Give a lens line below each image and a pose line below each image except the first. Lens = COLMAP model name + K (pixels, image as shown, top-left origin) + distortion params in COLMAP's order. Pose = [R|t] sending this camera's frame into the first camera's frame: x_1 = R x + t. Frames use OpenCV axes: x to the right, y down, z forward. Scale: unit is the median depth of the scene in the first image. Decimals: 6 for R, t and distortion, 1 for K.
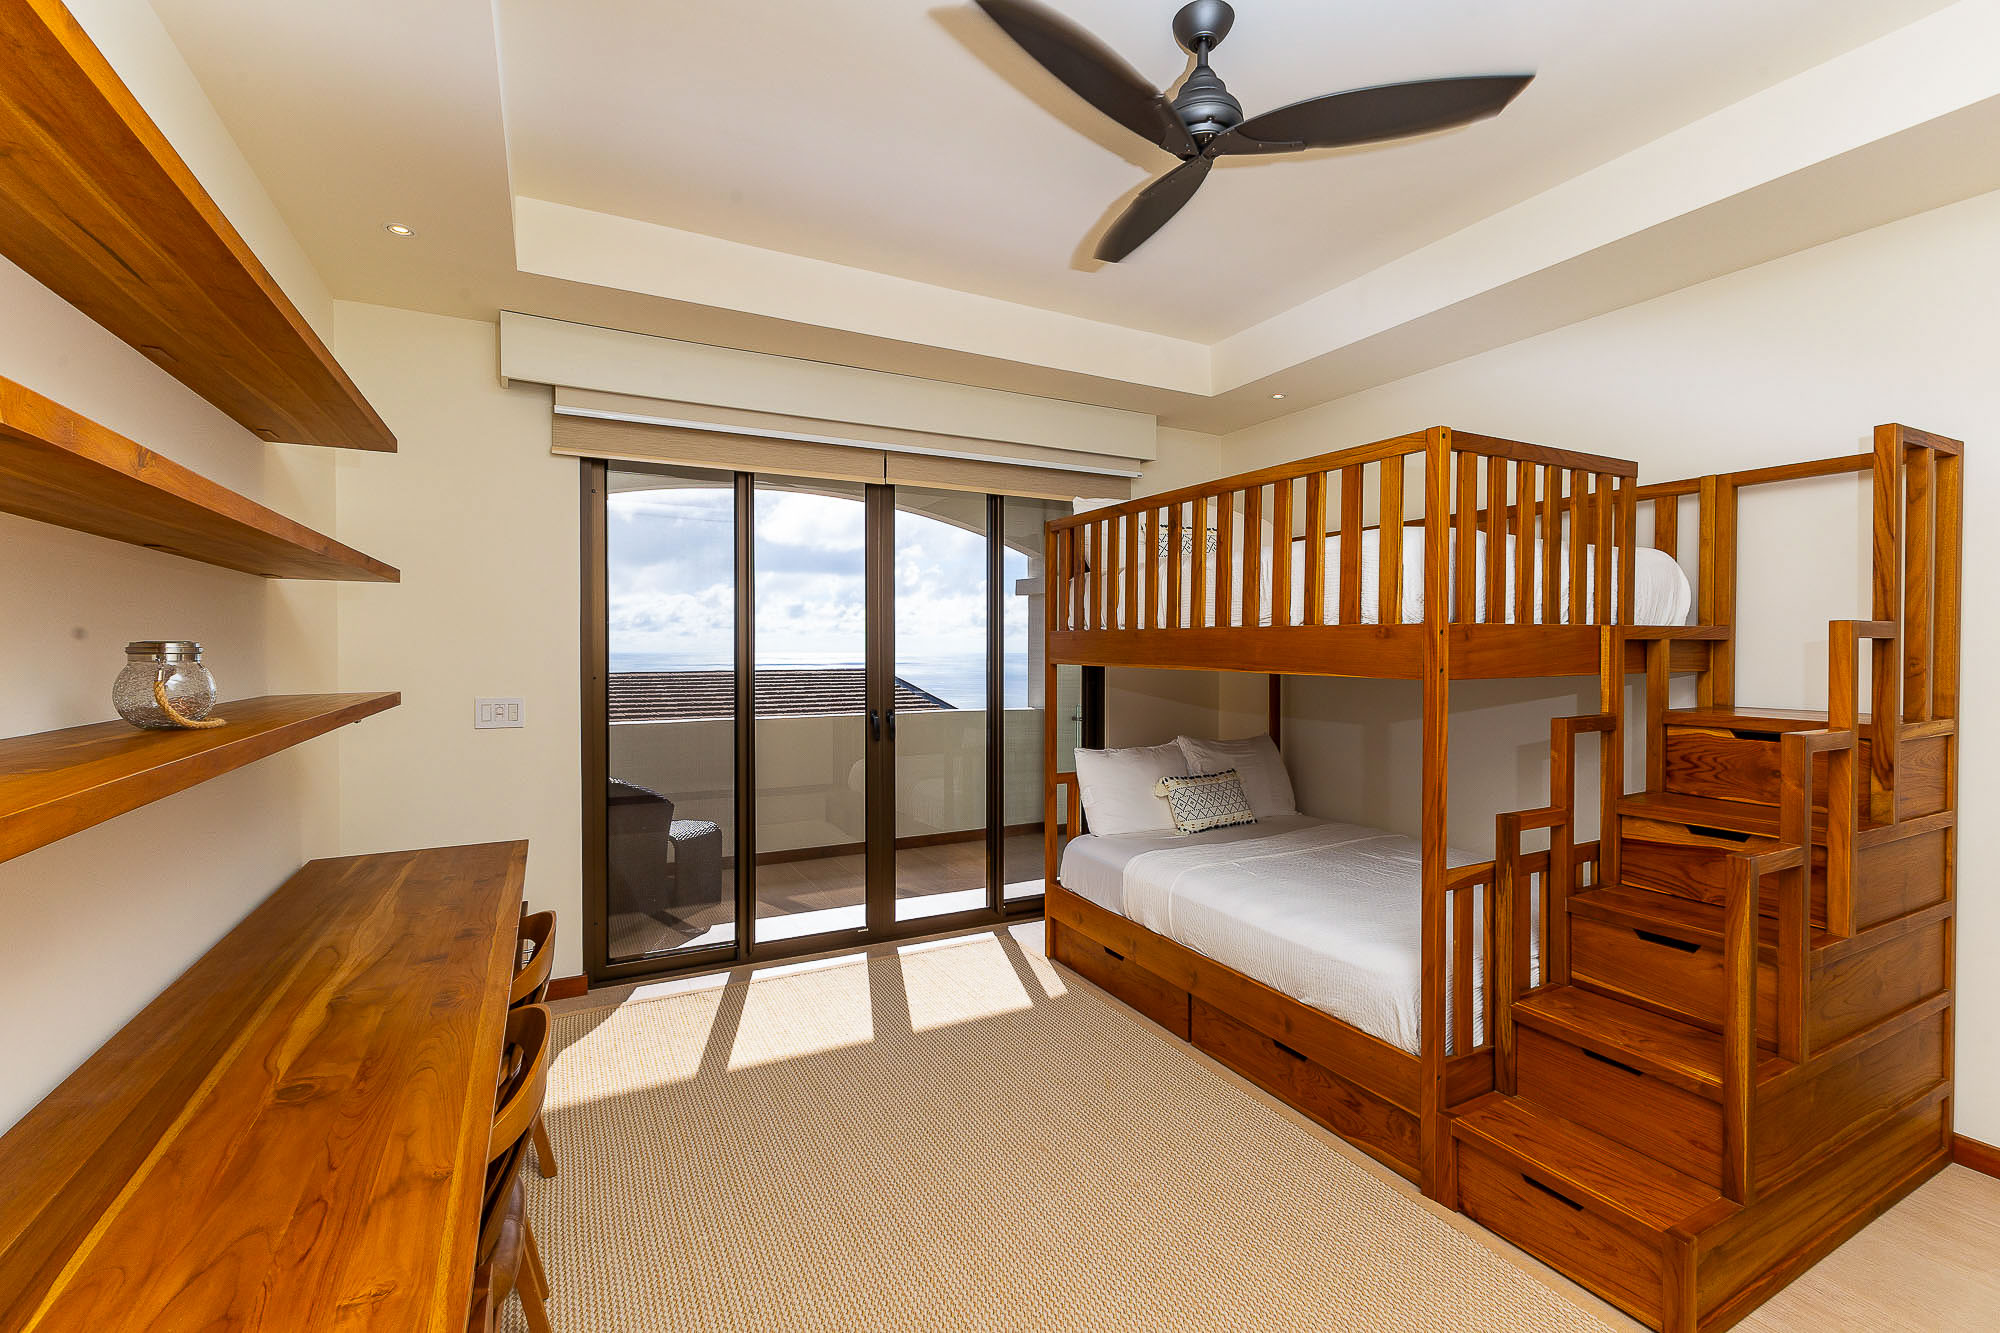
lens RADIAL K [[898.1, 0, 992.6], [0, 898.1, 648.5], [0, 0, 1]] dist [-0.001178, -0.000186]
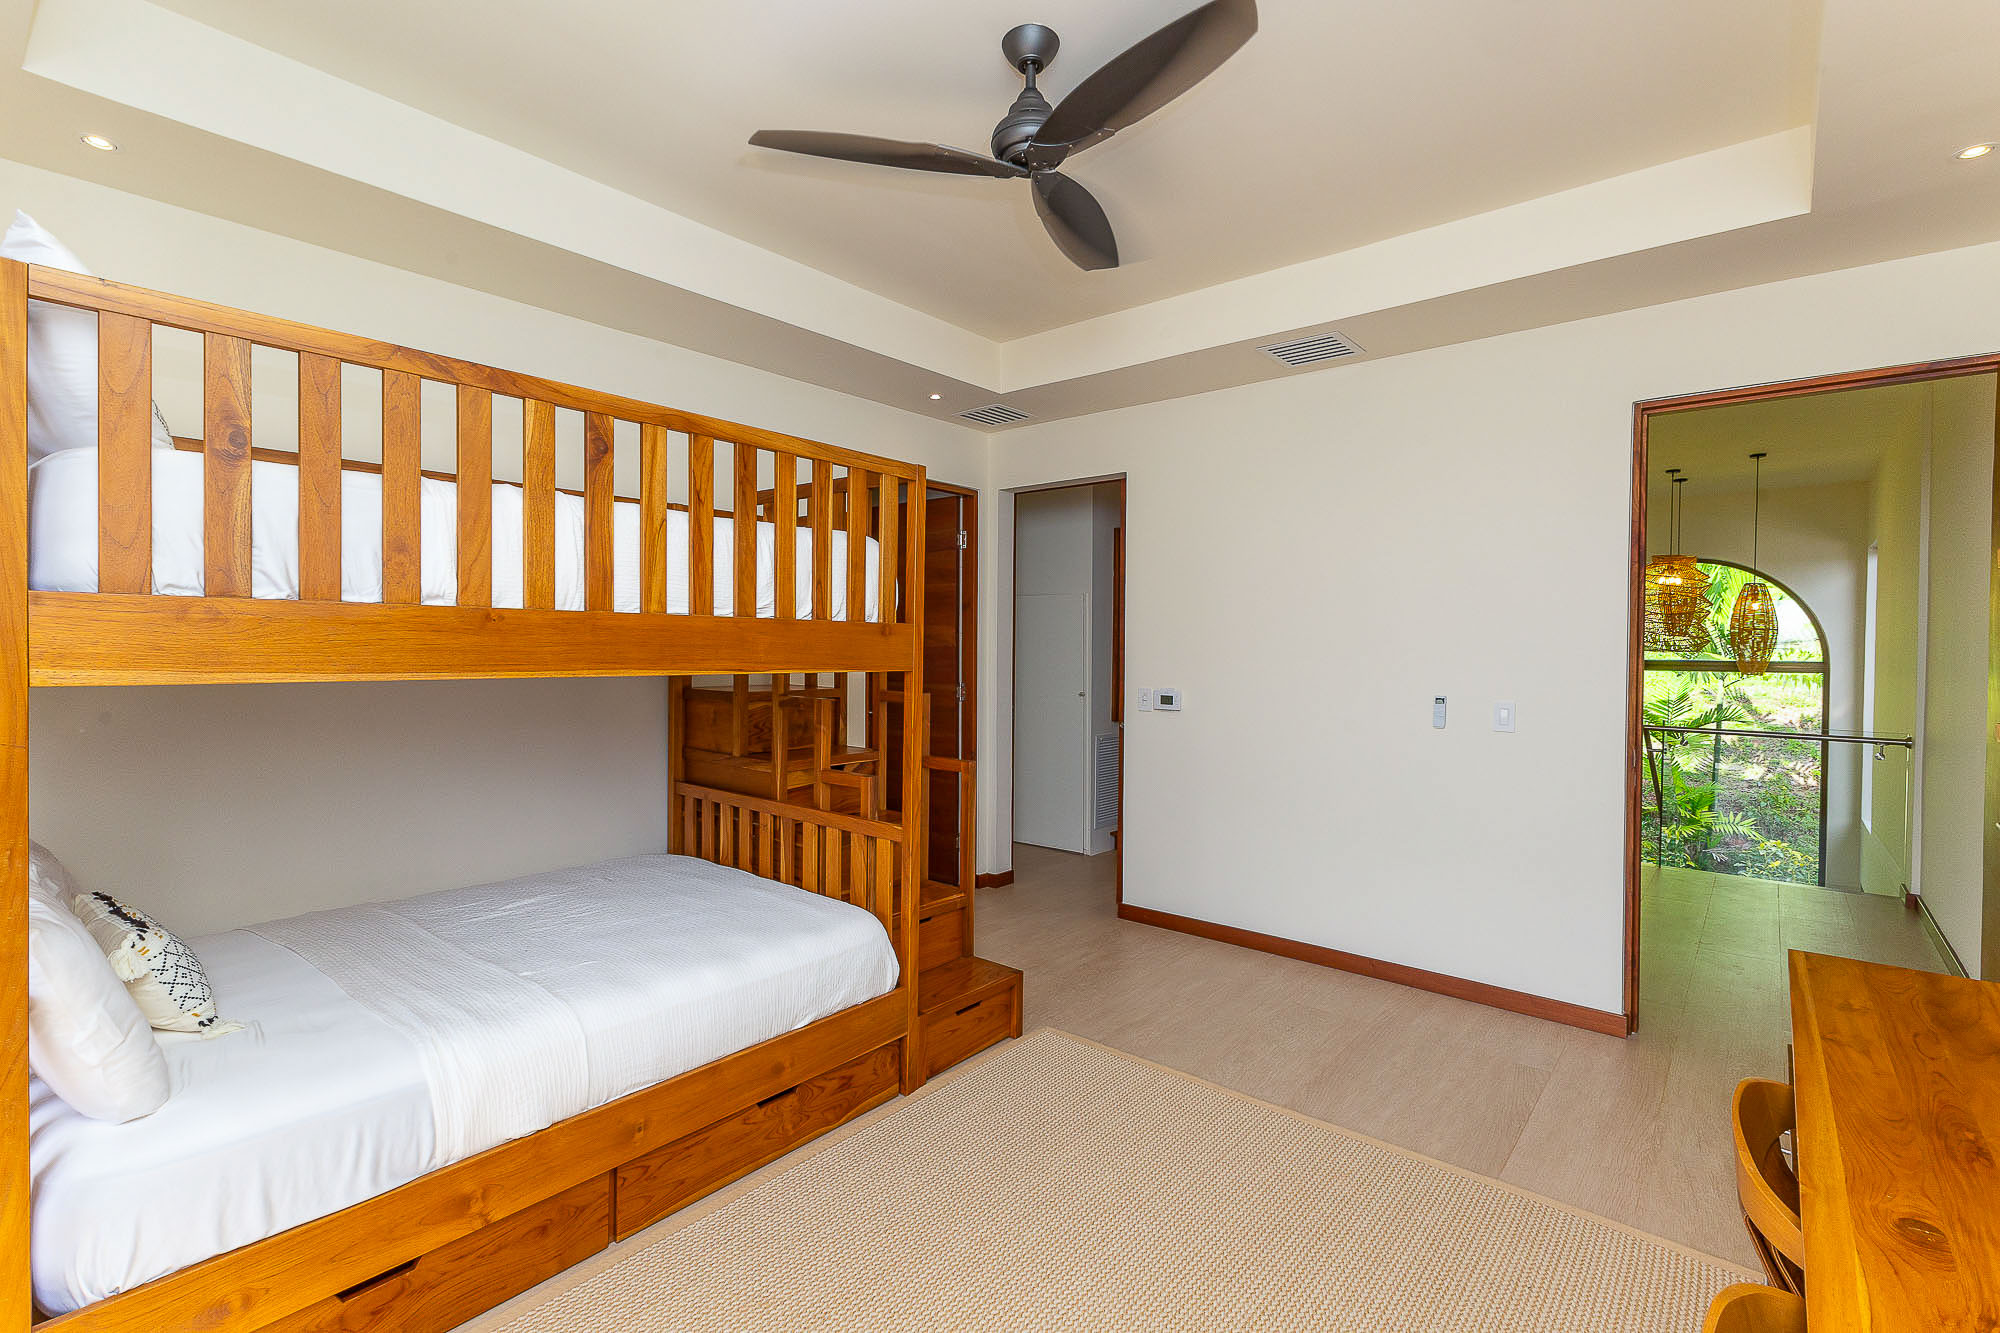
lens RADIAL K [[898.1, 0, 992.6], [0, 898.1, 648.5], [0, 0, 1]] dist [-0.001178, -0.000186]
pose [[-0.397355, -0.013959, 0.917559, -0.554644], [-0.006978, 0.999901, 0.012190, -0.007363], [-0.917639, -0.001560, -0.397413, 1.143634]]
